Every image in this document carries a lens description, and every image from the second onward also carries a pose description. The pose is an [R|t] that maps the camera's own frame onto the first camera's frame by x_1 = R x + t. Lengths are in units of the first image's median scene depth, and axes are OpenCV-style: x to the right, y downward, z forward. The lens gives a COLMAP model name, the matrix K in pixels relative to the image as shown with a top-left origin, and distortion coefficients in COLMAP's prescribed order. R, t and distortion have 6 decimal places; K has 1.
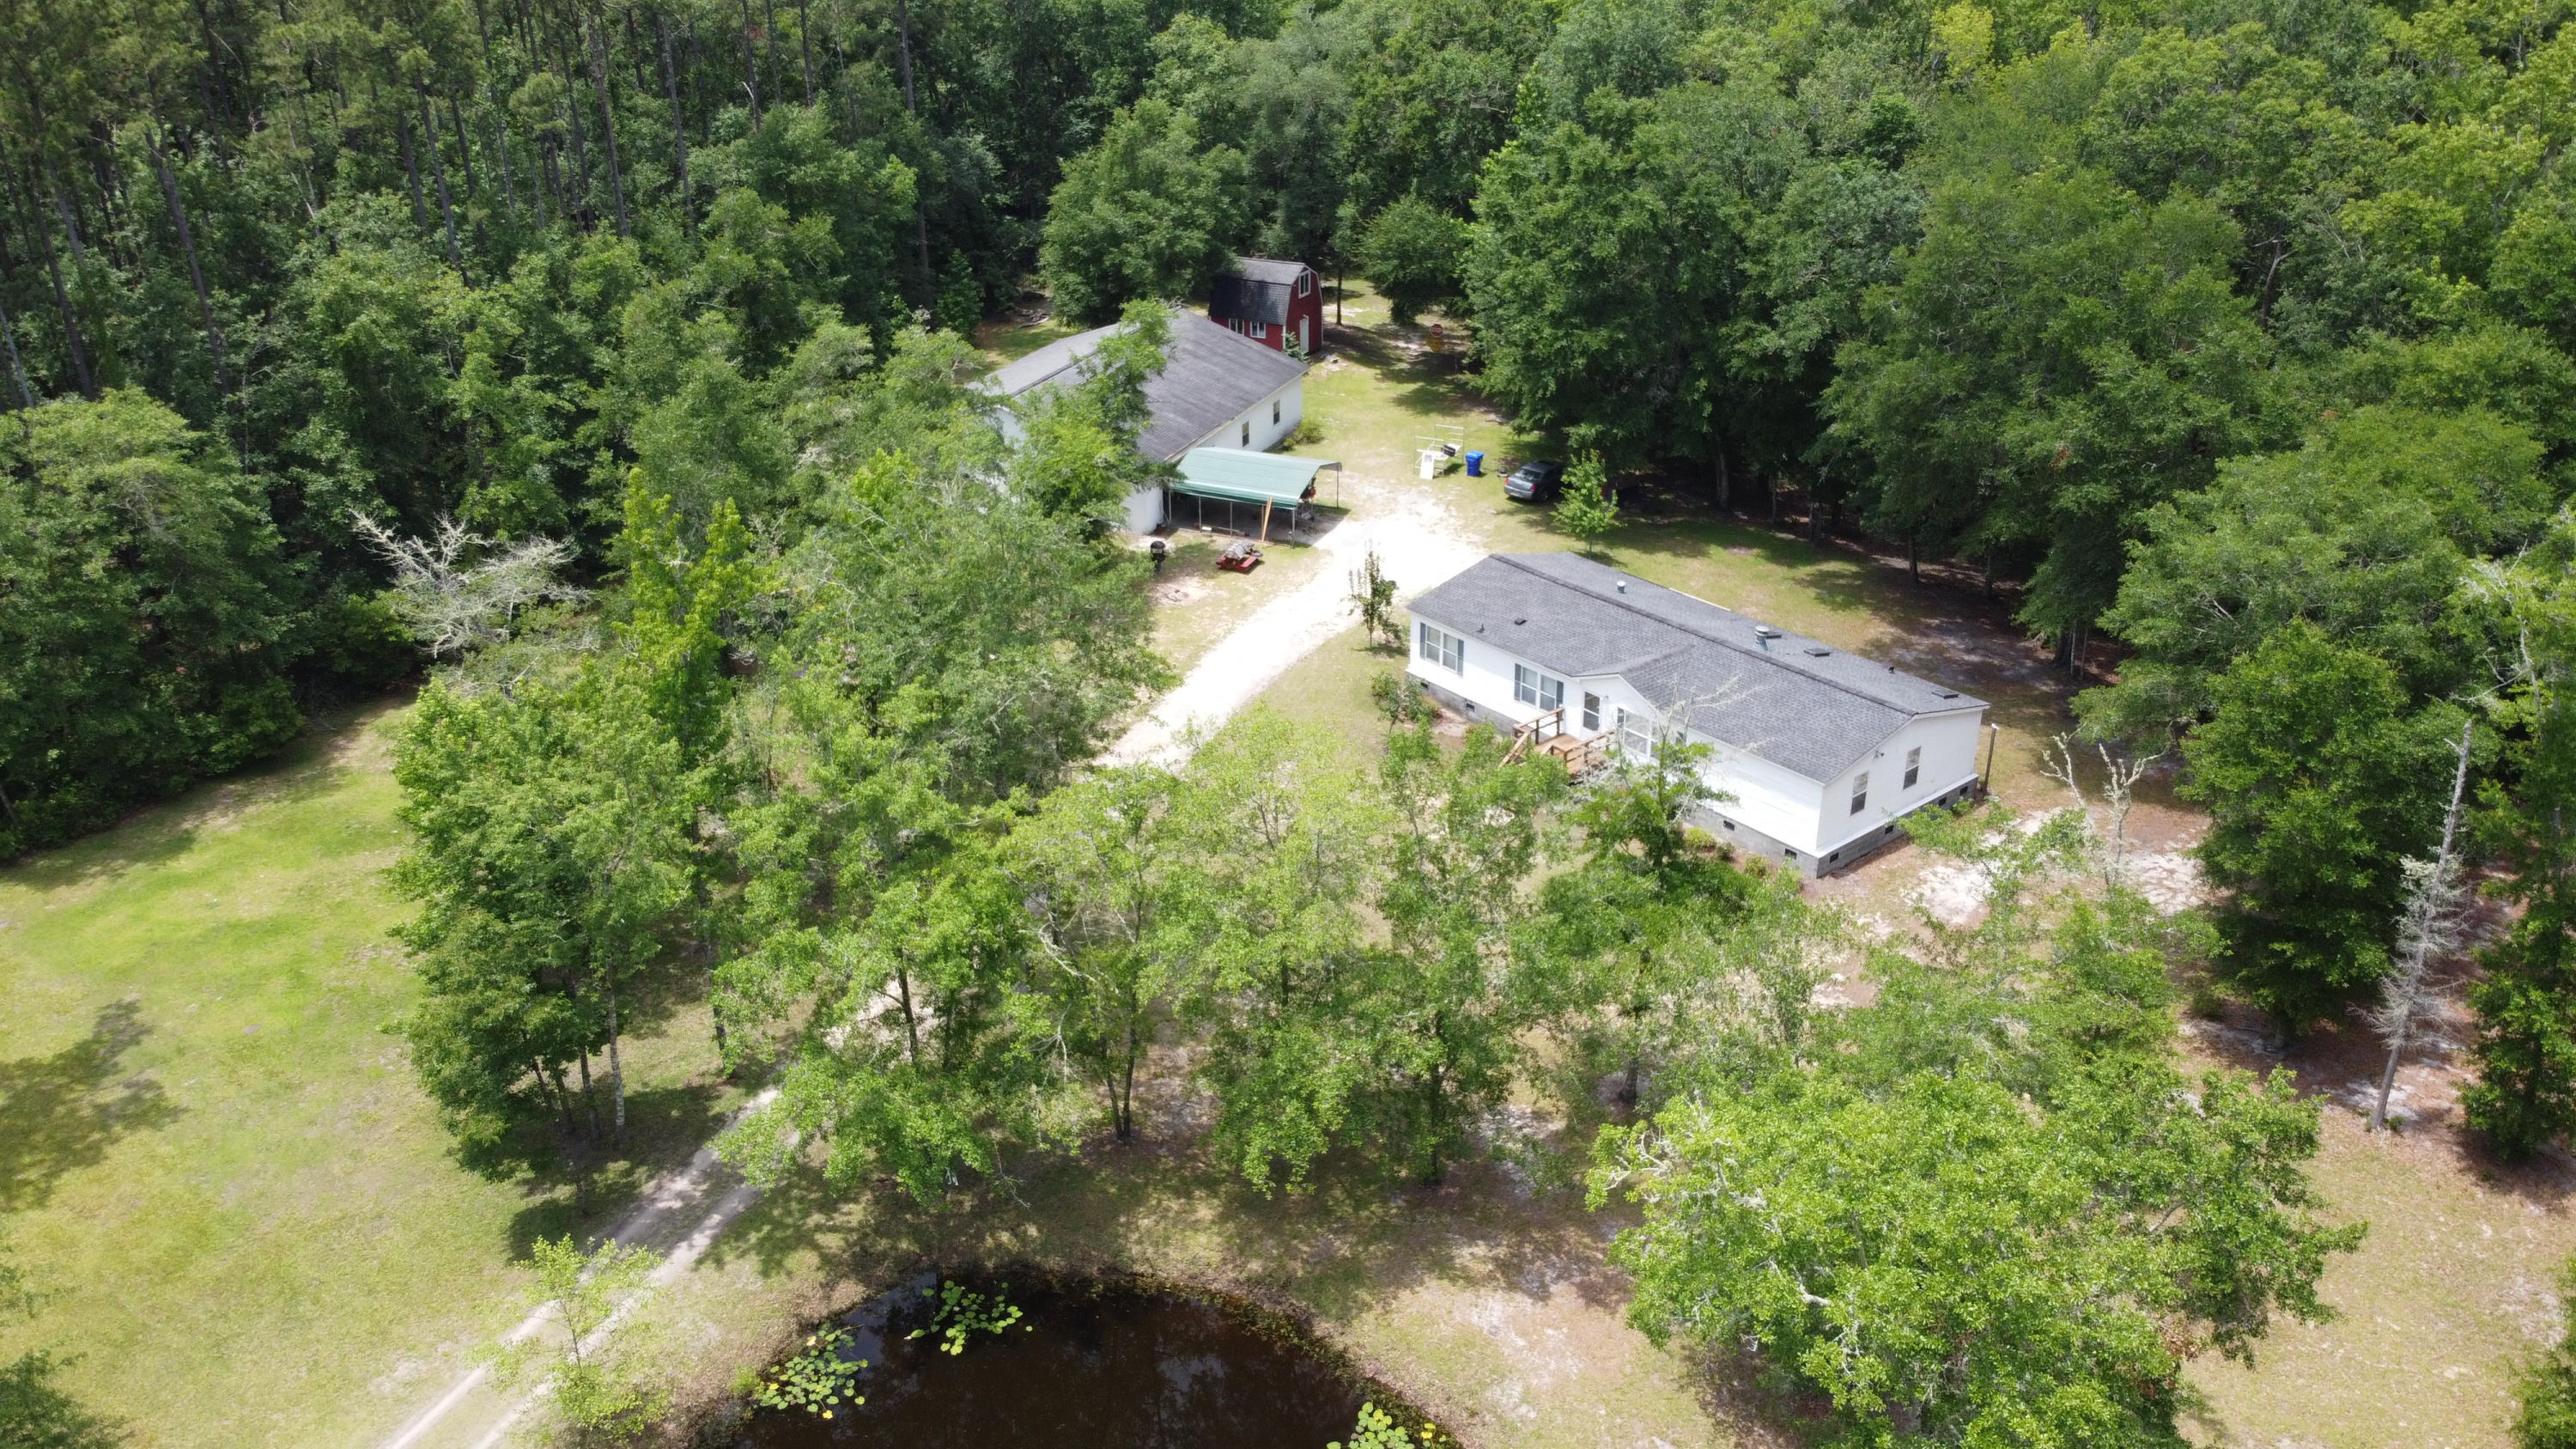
lens RADIAL K [[1958.2, 0, 1278.7], [0, 1958.2, 716.2], [0, 0, 1]] dist [-0.004809, -0.001953]
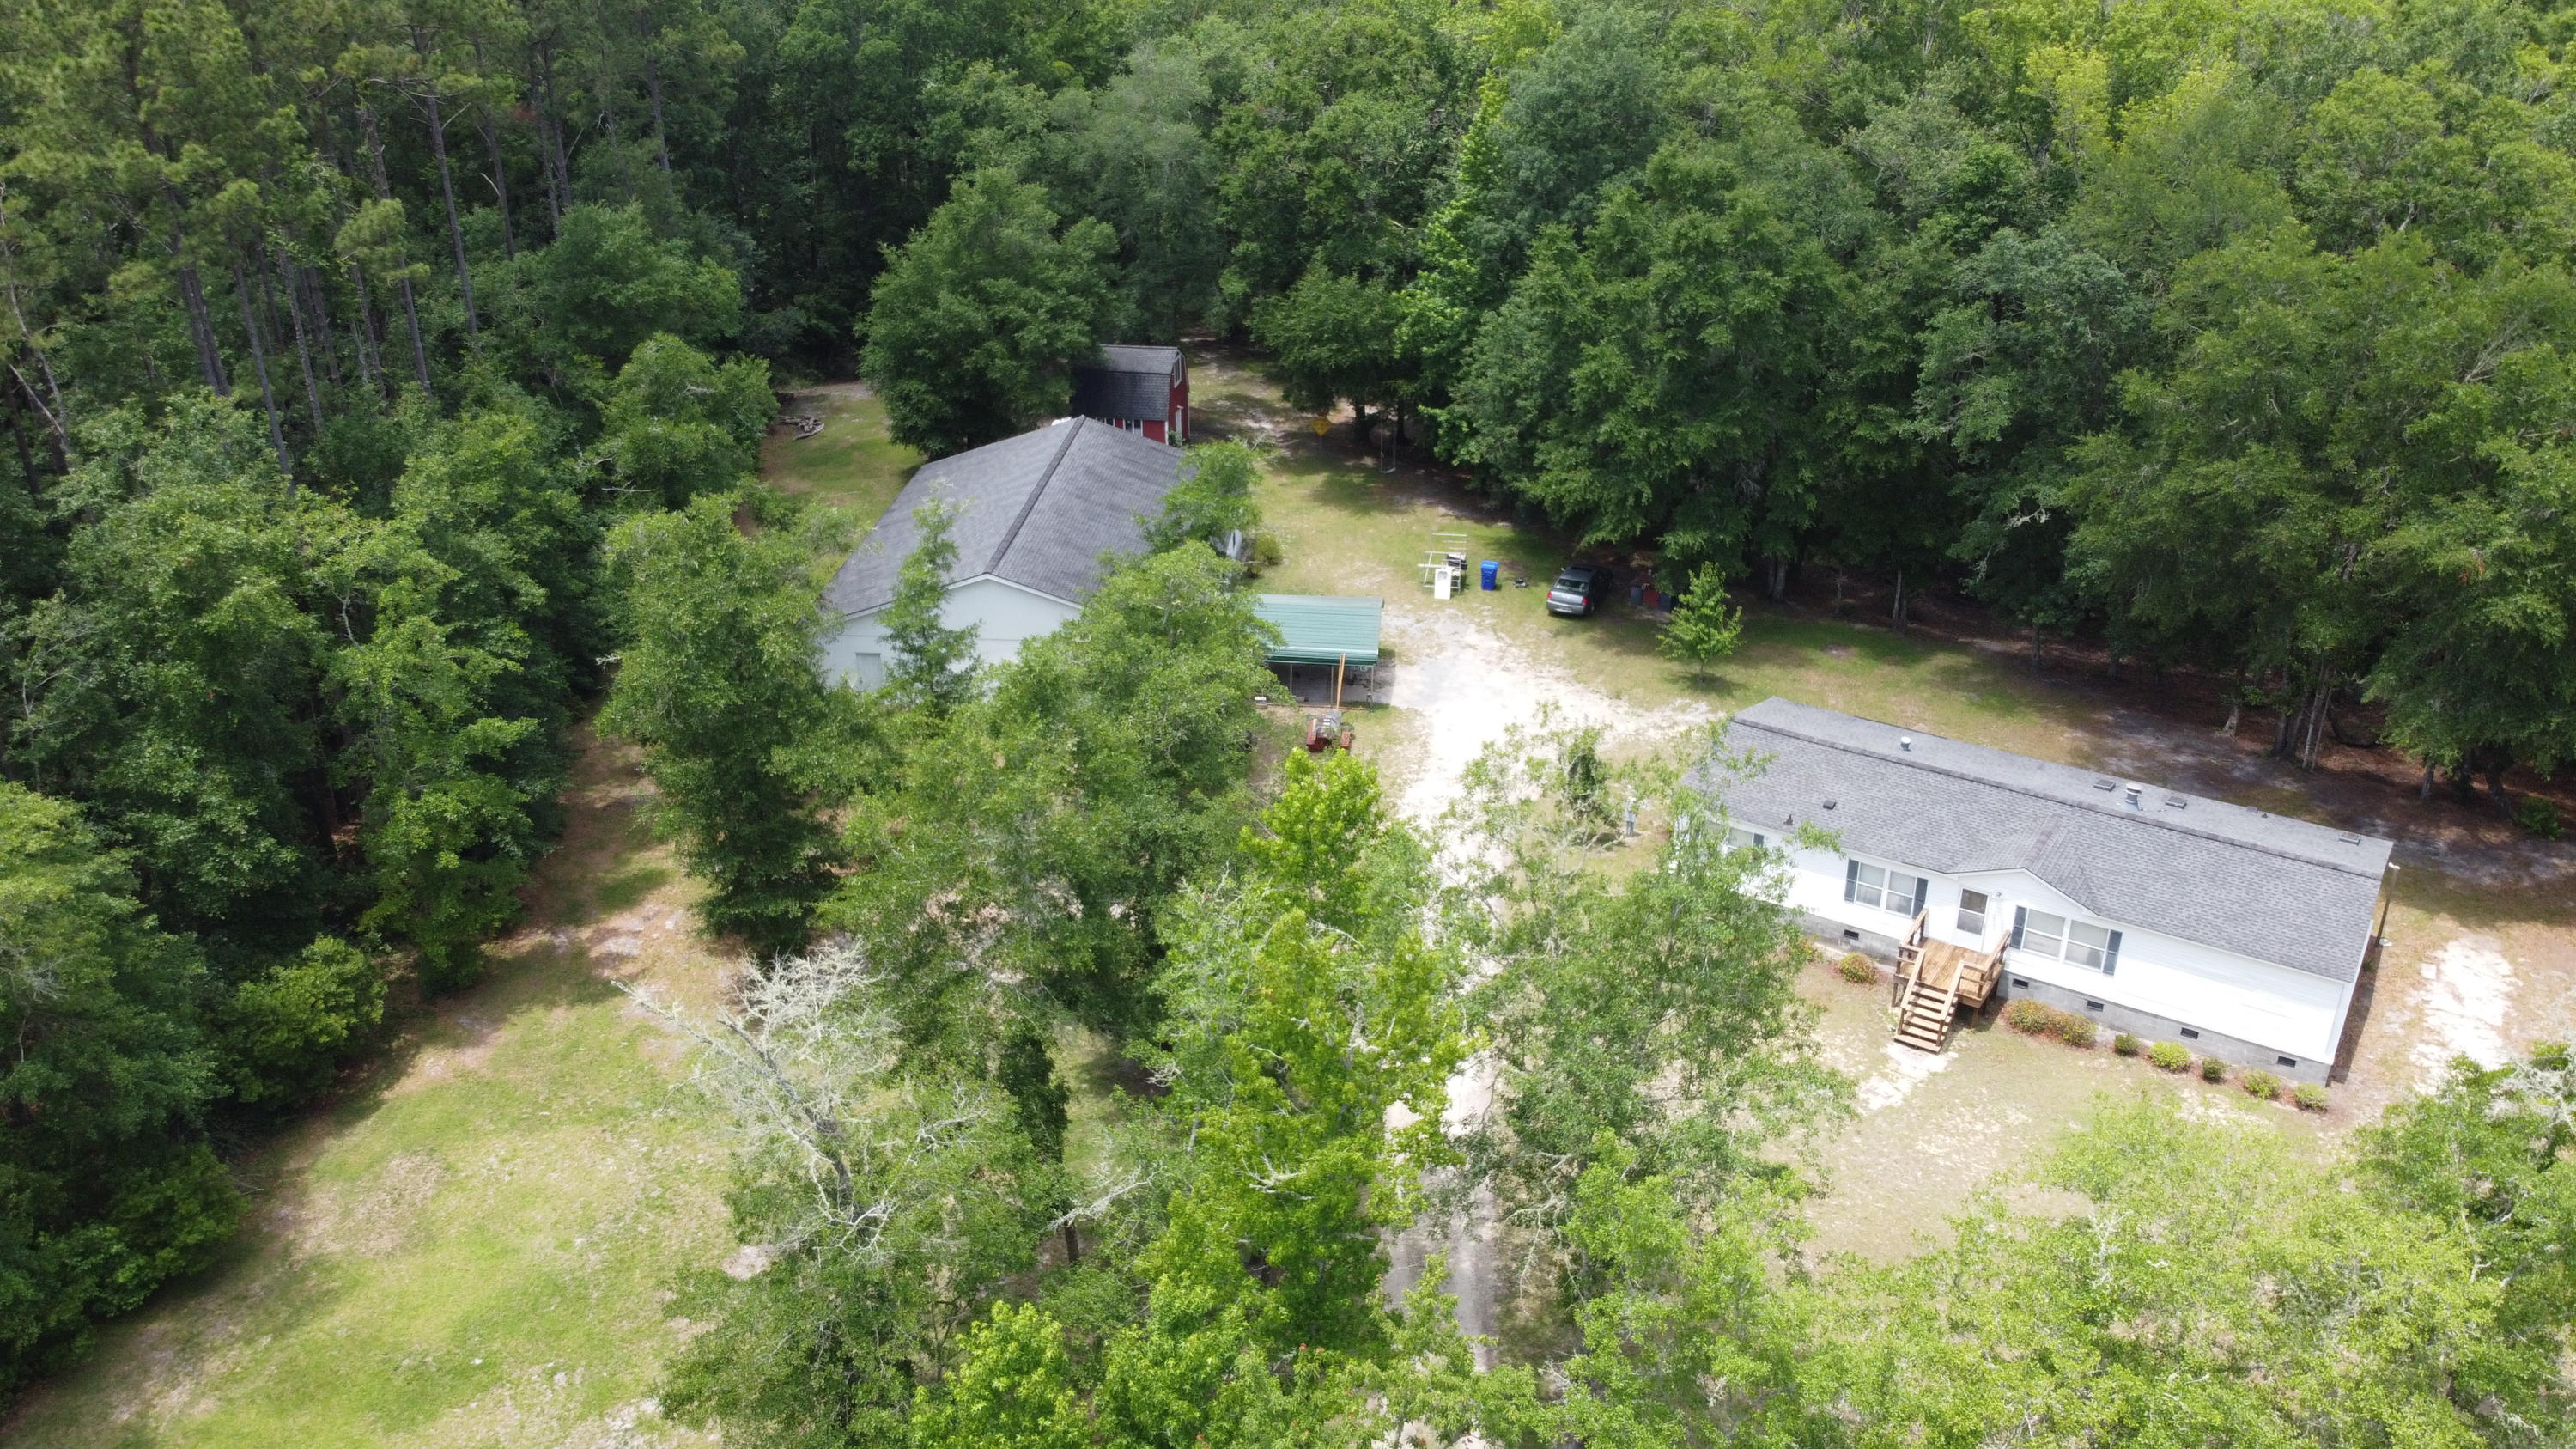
lens RADIAL K [[1958.2, 0, 1278.7], [0, 1958.2, 716.2], [0, 0, 1]] dist [-0.004809, -0.001953]
pose [[0.955051, -0.124942, 0.268827, -0.271519], [0.124564, 0.992038, 0.018531, -0.110670], [-0.269002, 0.015788, 0.963010, 0.218563]]
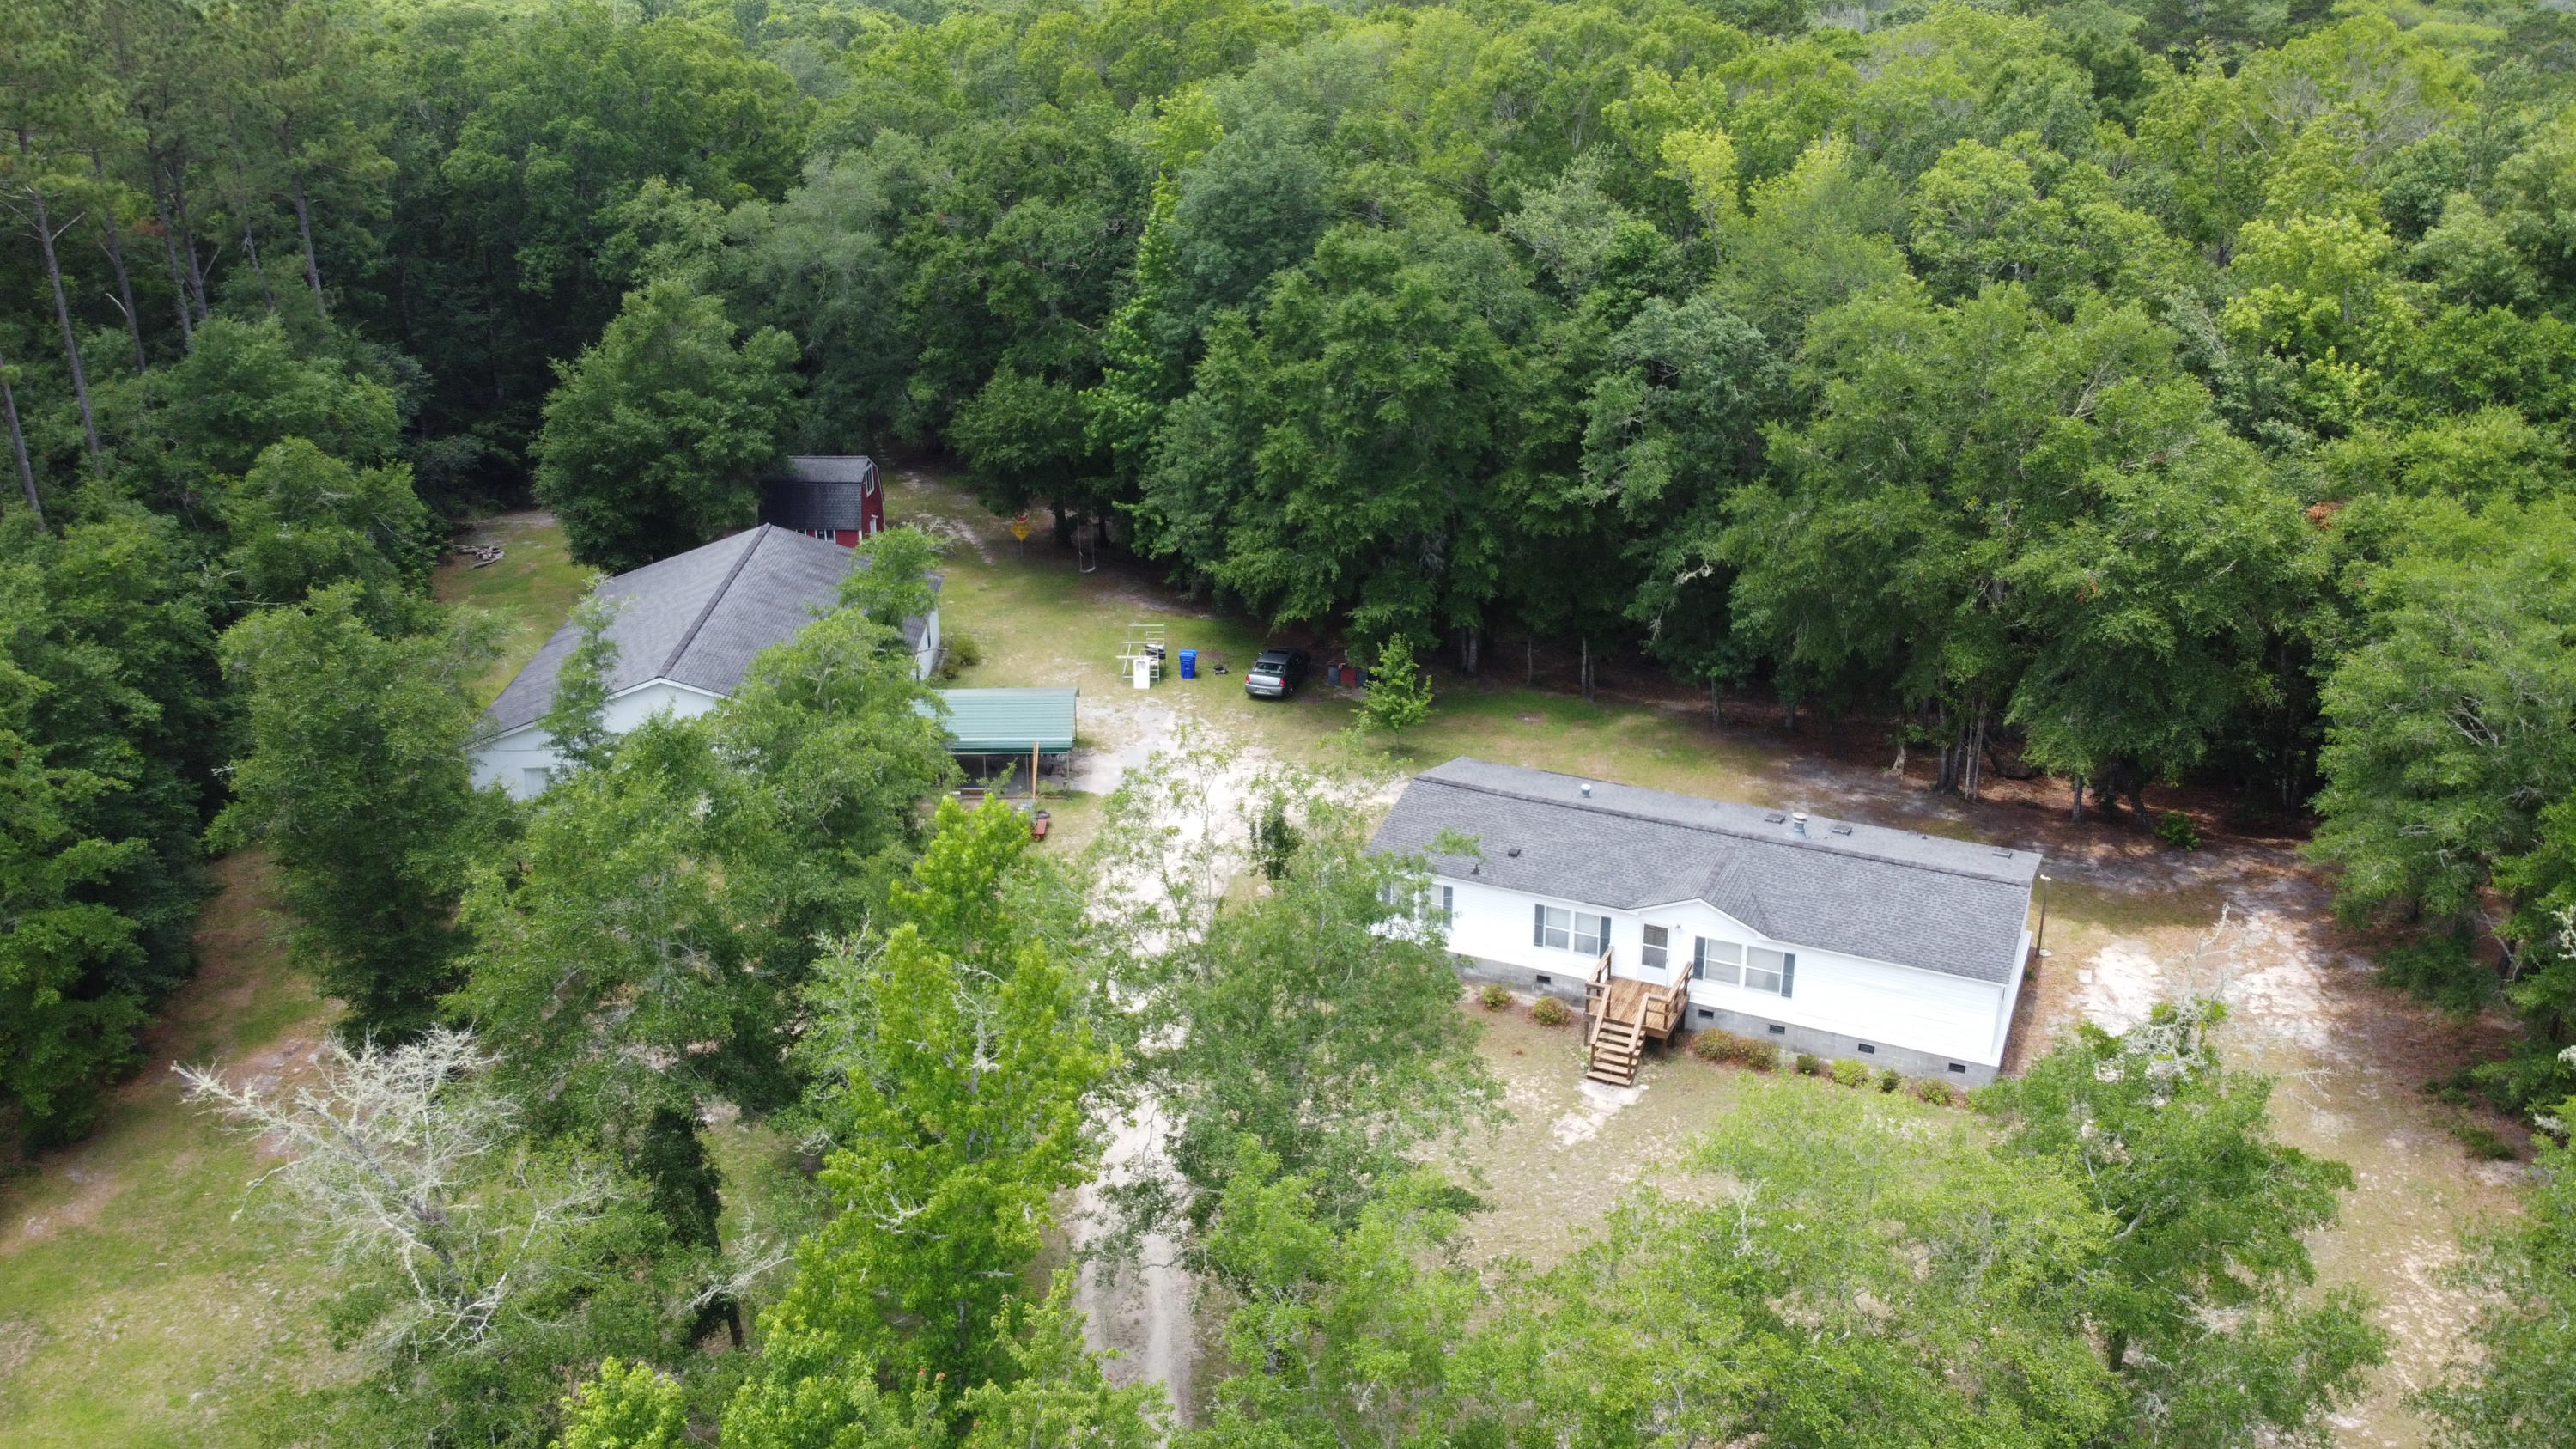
lens RADIAL K [[1961.3, 0, 1280.7], [0, 1961.3, 722.3], [0, 0, 1]] dist [-0.007681, -0.000439]
pose [[0.905582, -0.154354, 0.395089, -0.247662], [0.180612, 0.983100, -0.029902, -0.081733], [-0.383796, 0.098436, 0.918156, 0.217964]]
